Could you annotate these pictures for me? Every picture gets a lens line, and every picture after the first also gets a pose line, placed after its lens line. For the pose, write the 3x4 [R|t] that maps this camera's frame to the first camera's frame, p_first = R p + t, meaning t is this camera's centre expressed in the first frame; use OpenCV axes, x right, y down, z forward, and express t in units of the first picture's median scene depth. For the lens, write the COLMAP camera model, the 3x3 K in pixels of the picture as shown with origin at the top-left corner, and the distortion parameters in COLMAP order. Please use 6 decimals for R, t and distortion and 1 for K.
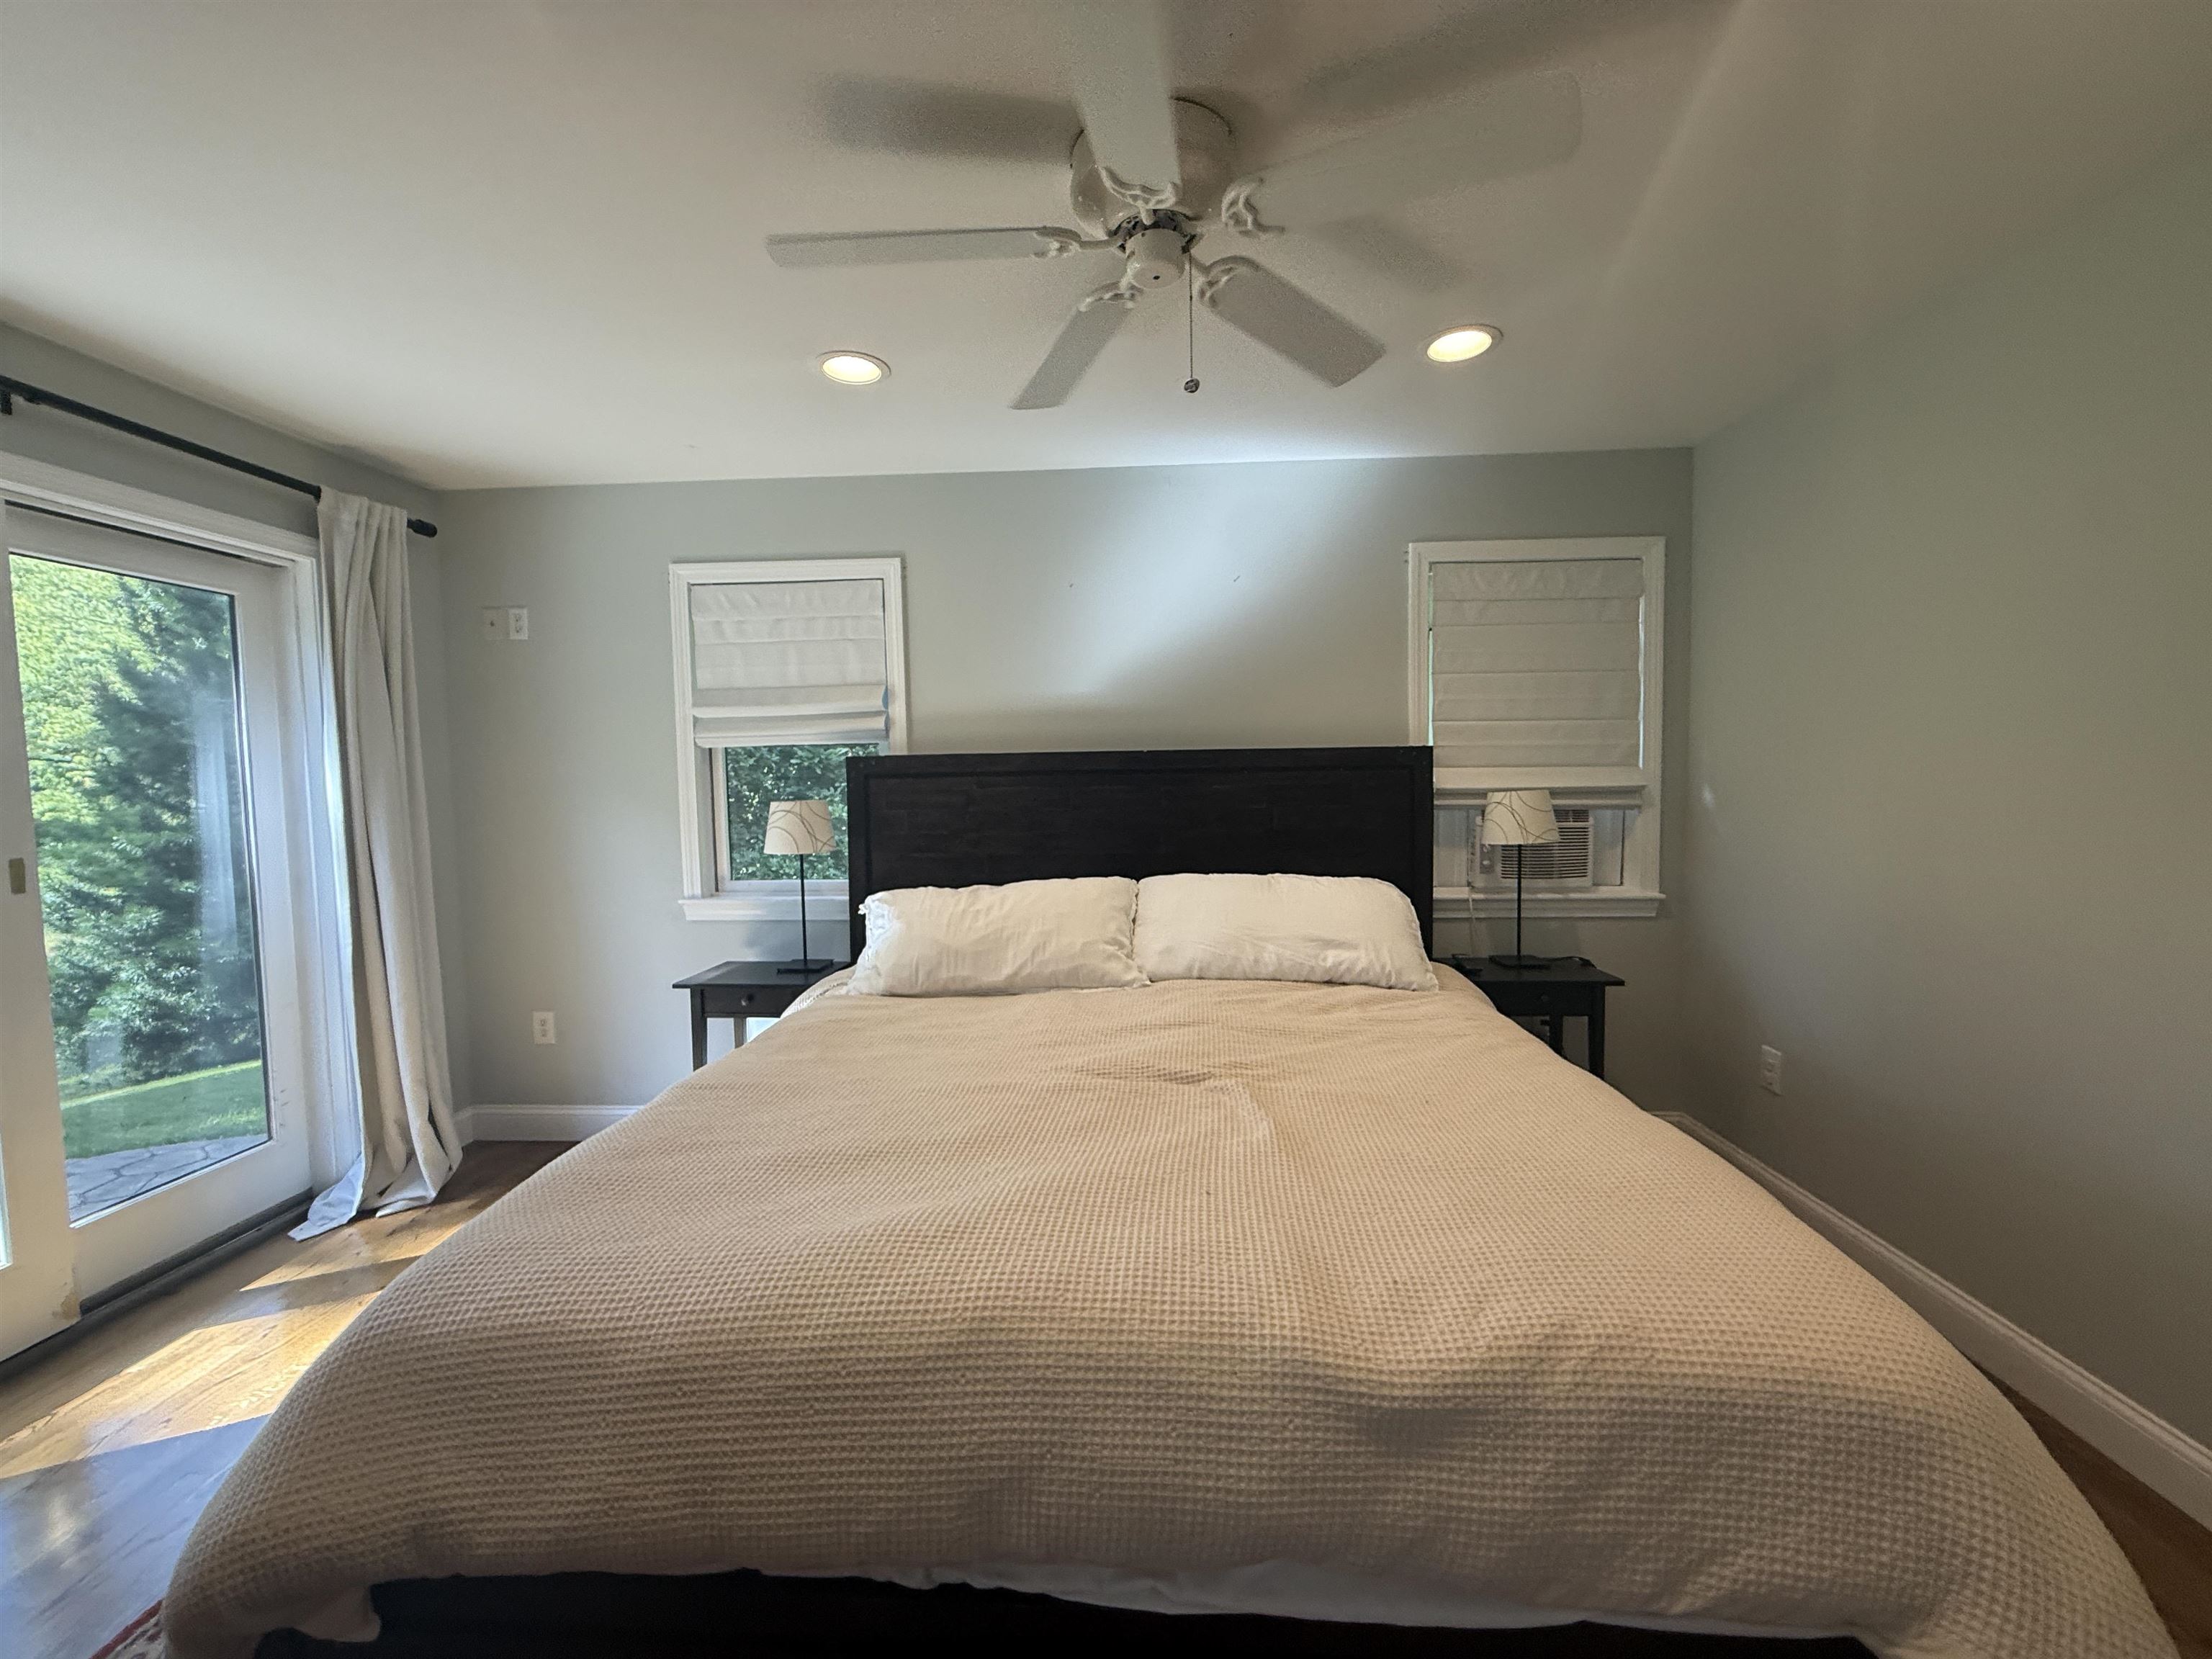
lens RADIAL K [[882.1, 0, 1107.8], [0, 882.1, 825.7], [0, 0, 1]] dist [-0.001100, -0.000188]
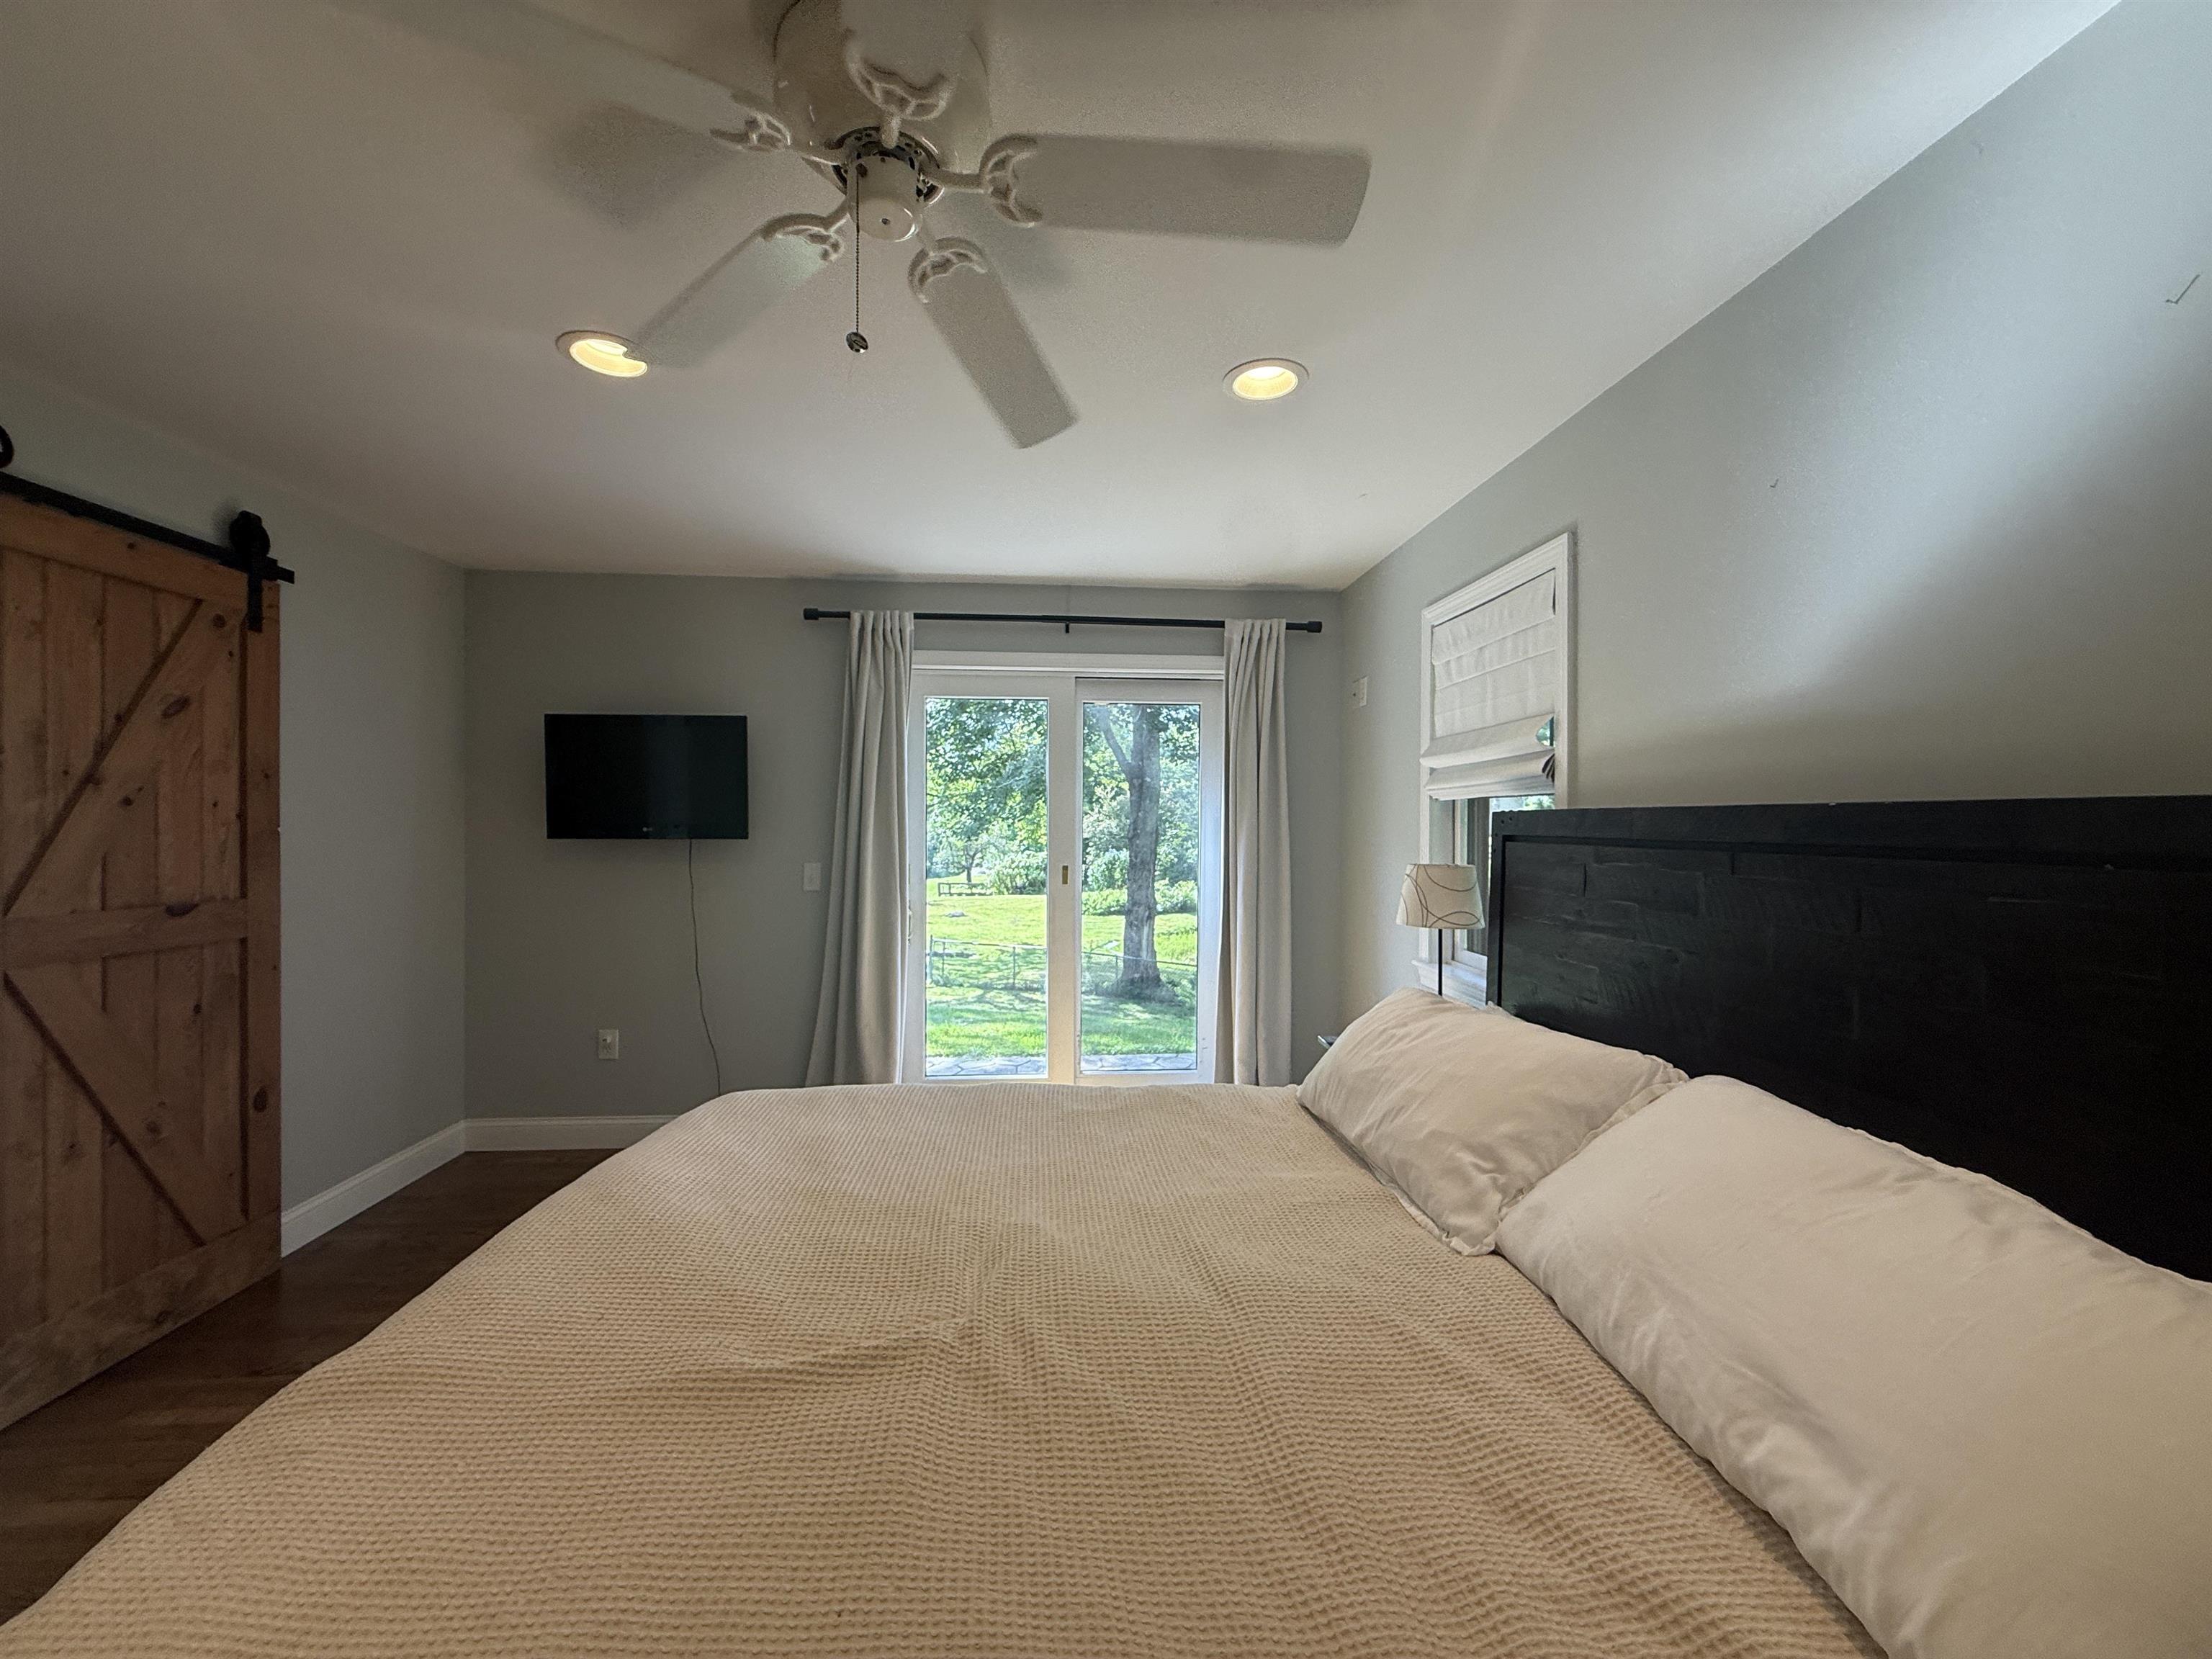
lens RADIAL K [[882.1, 0, 1107.3], [0, 882.1, 825.3], [0, 0, 1]] dist [-0.001100, -0.000188]
pose [[0.145947, 0.025144, -0.988973, 0.431205], [-0.063621, 0.997846, 0.015981, -0.057929], [0.987245, 0.060587, 0.147232, 0.556115]]
